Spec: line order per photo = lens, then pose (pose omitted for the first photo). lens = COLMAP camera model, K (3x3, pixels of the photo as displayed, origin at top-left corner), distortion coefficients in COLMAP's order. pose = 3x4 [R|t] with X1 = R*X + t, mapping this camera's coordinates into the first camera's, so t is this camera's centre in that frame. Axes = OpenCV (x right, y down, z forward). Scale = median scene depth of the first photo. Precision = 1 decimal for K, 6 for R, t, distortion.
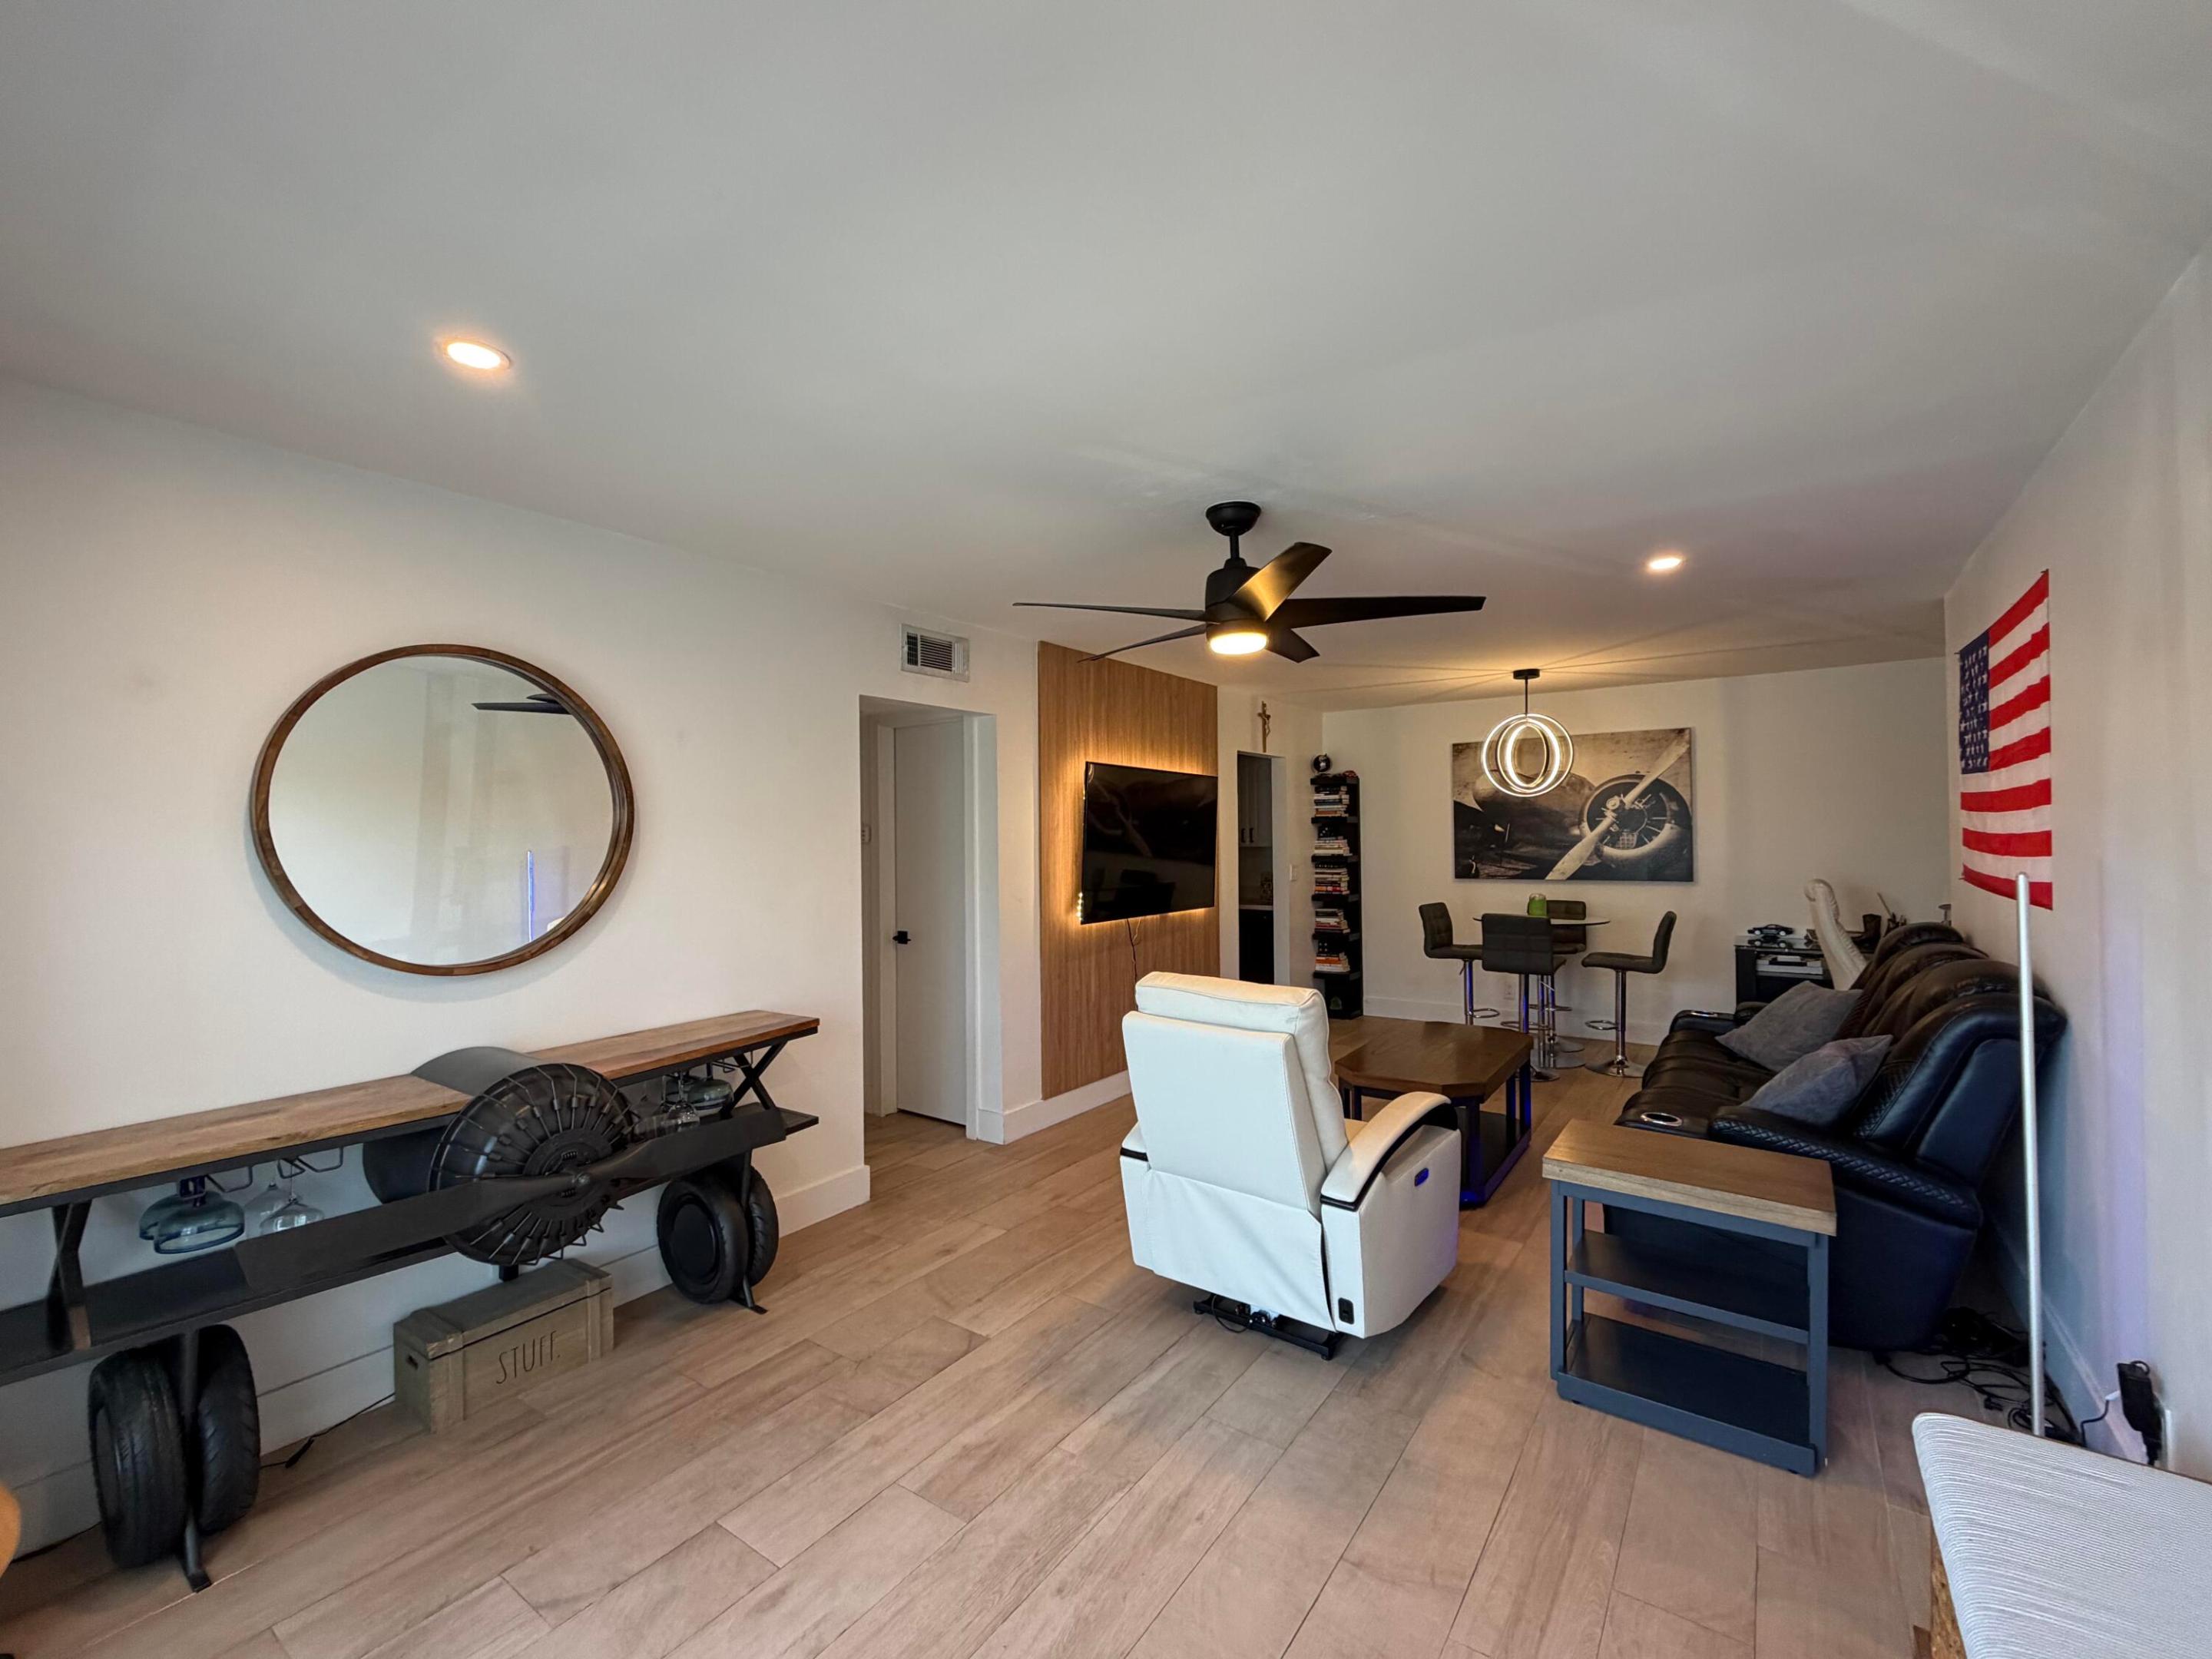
lens RADIAL K [[936.6, 0, 1106.0], [0, 936.6, 829.5], [0, 0, 1]] dist [-0.001331, 0.000553]
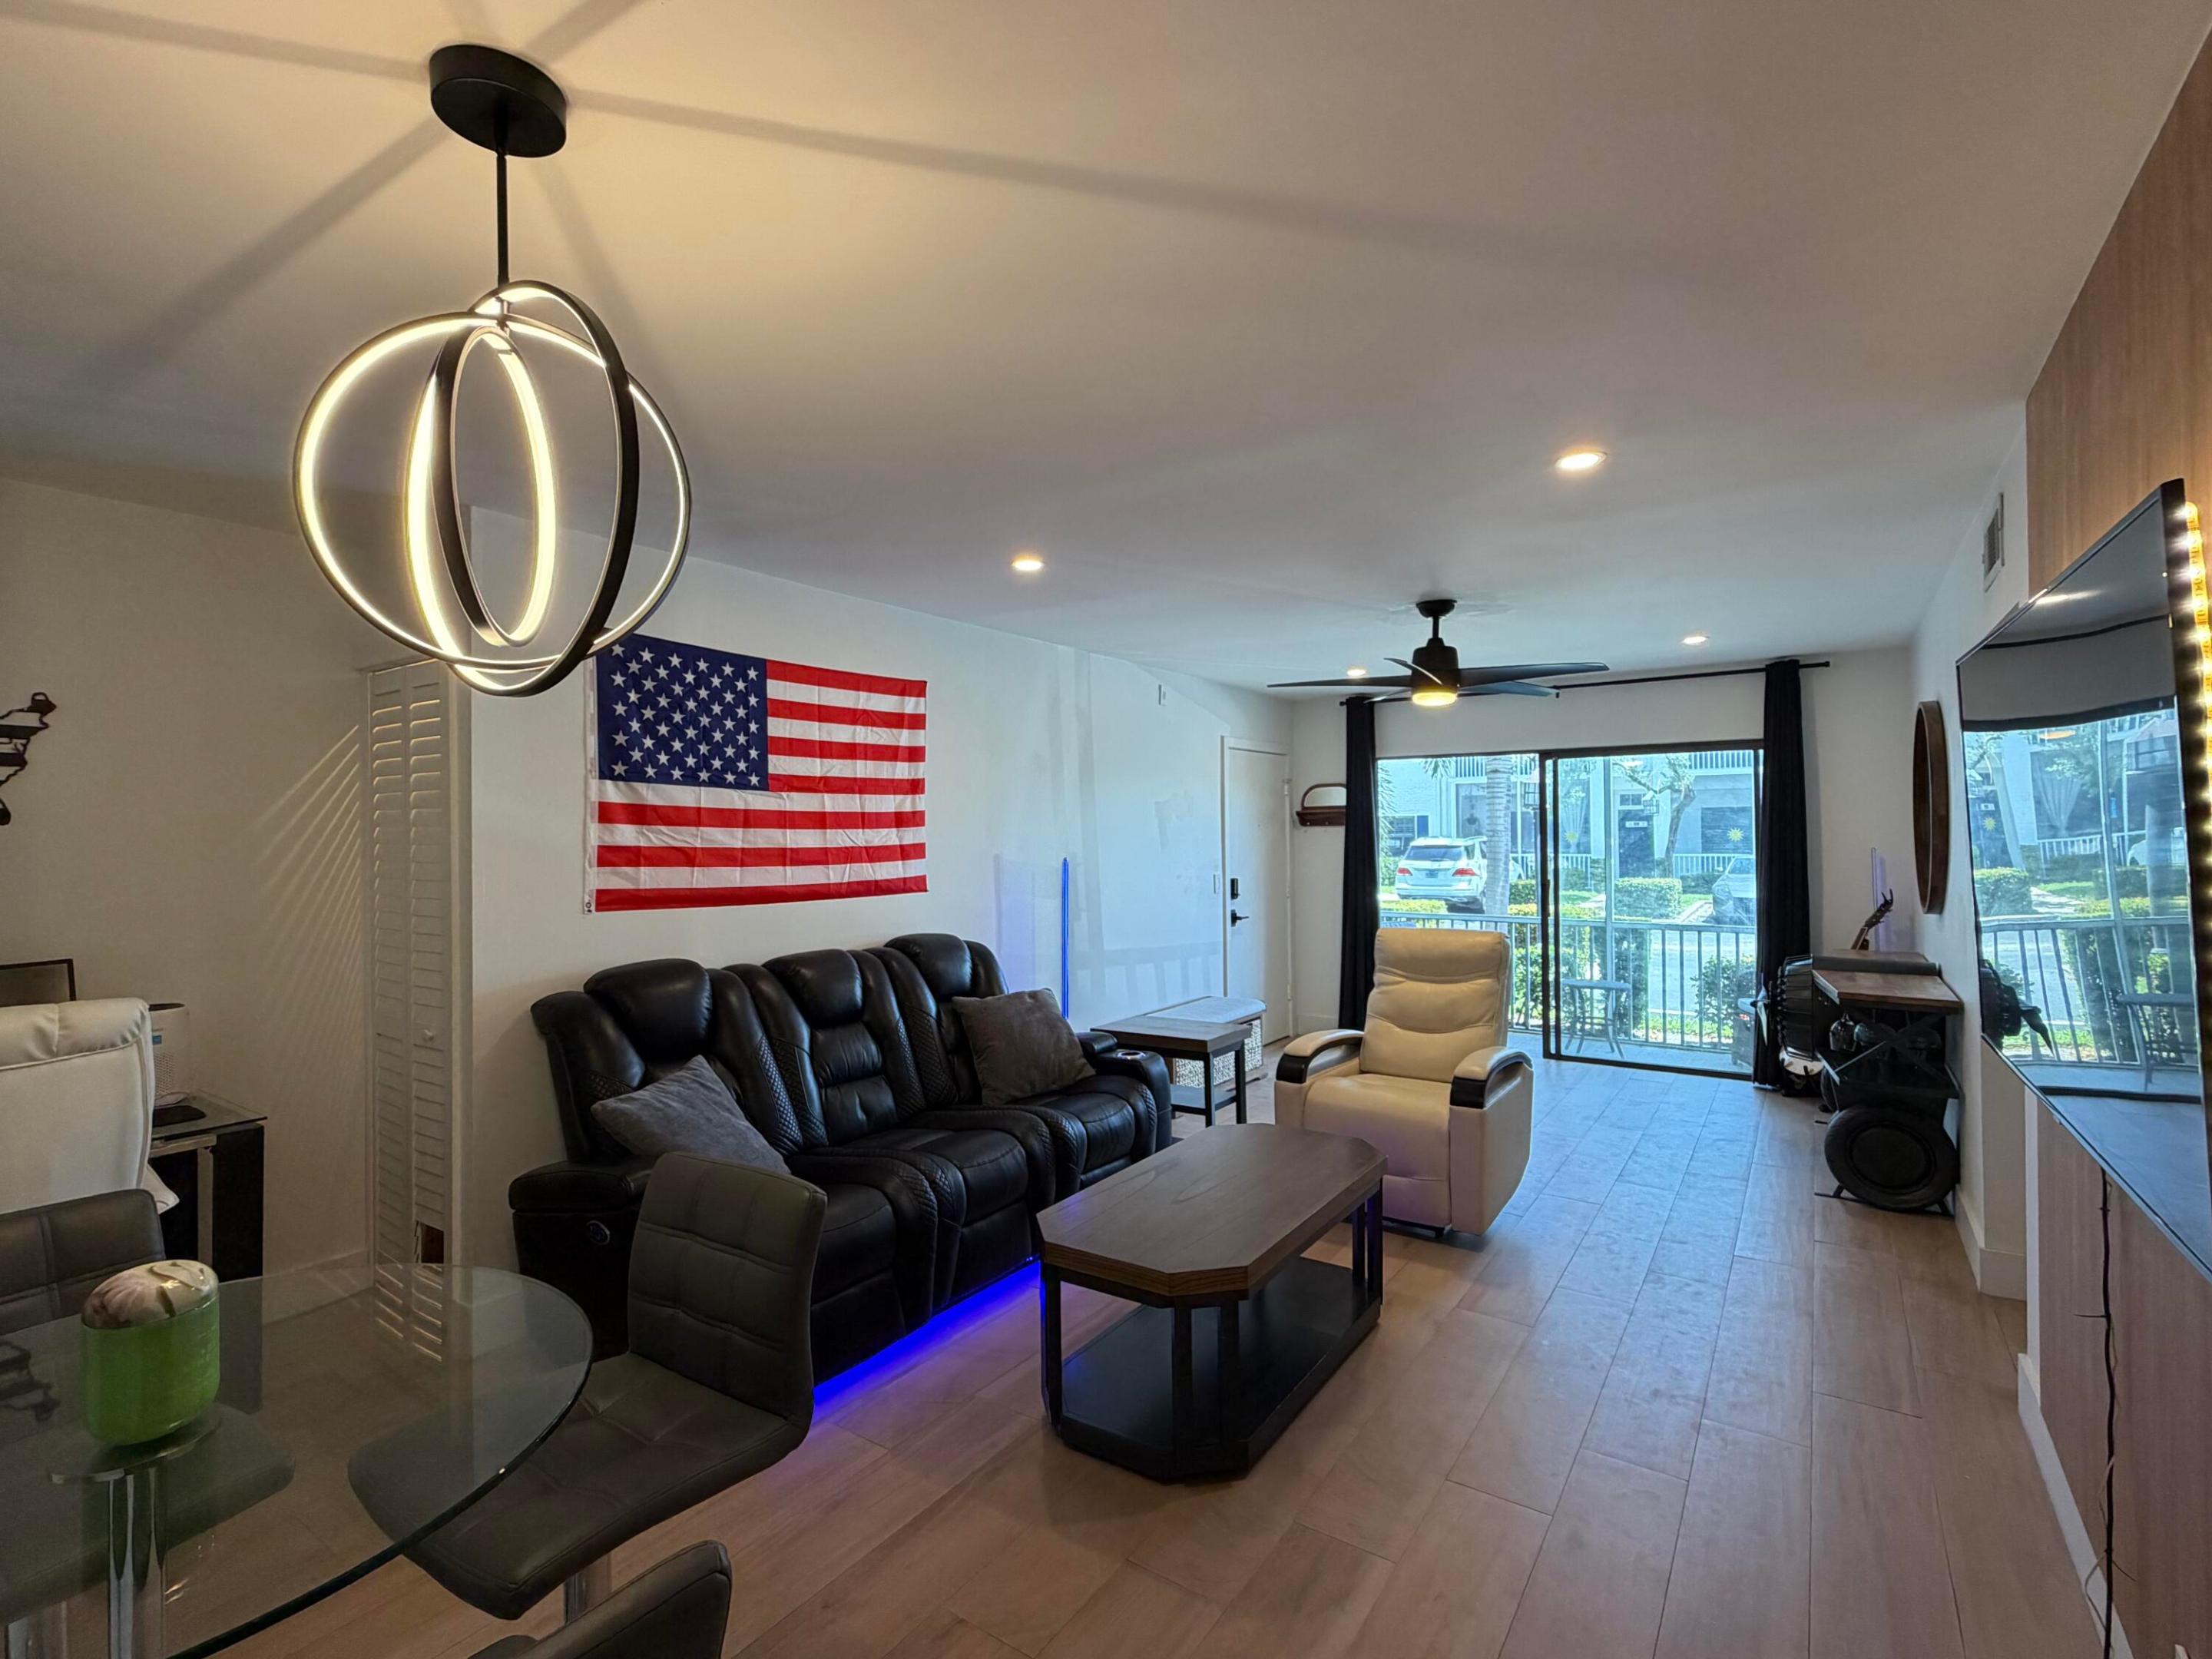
lens RADIAL K [[1037.3, 0, 1106.0], [0, 1037.3, 829.5], [0, 0, 1]] dist [-0.000446, -0.000691]
pose [[-0.999640, 0.021162, -0.016499, 0.382690], [0.021335, 0.999719, -0.010358, 0.001876], [0.016275, -0.010706, -0.999810, 1.467691]]
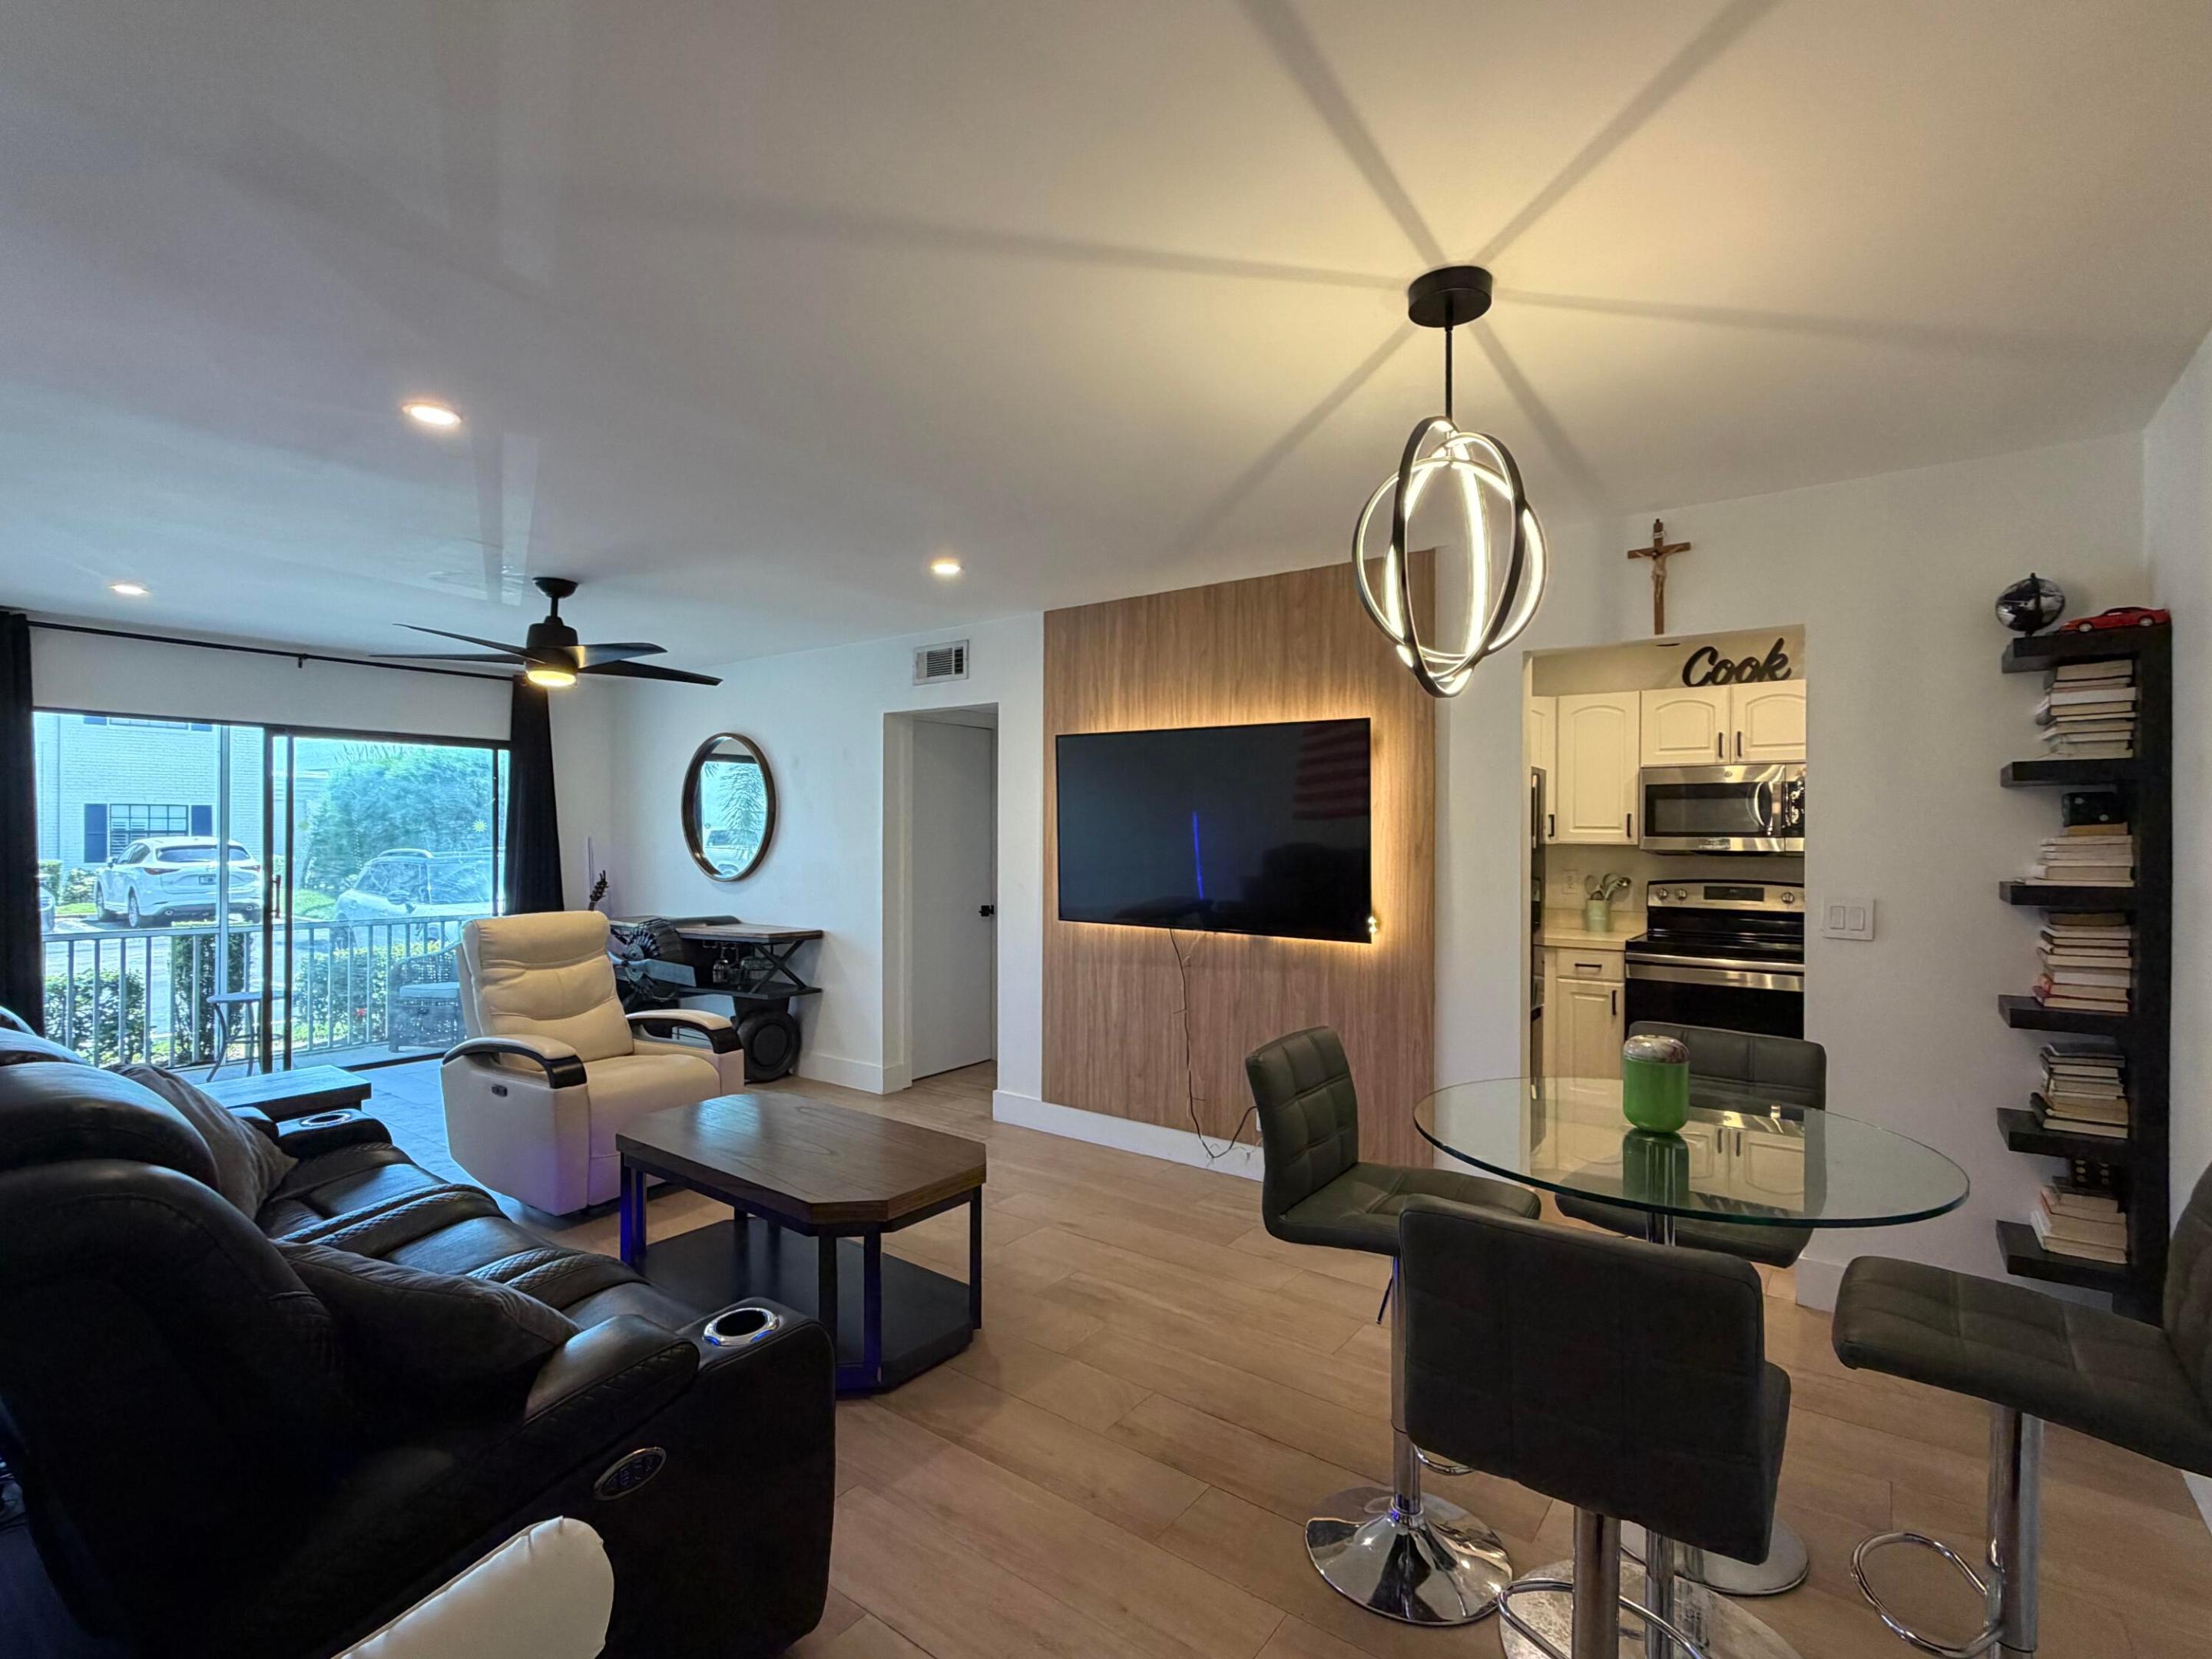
lens RADIAL K [[1037.3, 0, 1106.0], [0, 1037.3, 829.5], [0, 0, 1]] dist [-0.000446, -0.000691]
pose [[-0.024322, 0.007556, -0.999676, 0.949615], [0.003562, 0.999966, 0.007472, 0.008647], [0.999698, -0.003379, -0.024348, 1.066867]]
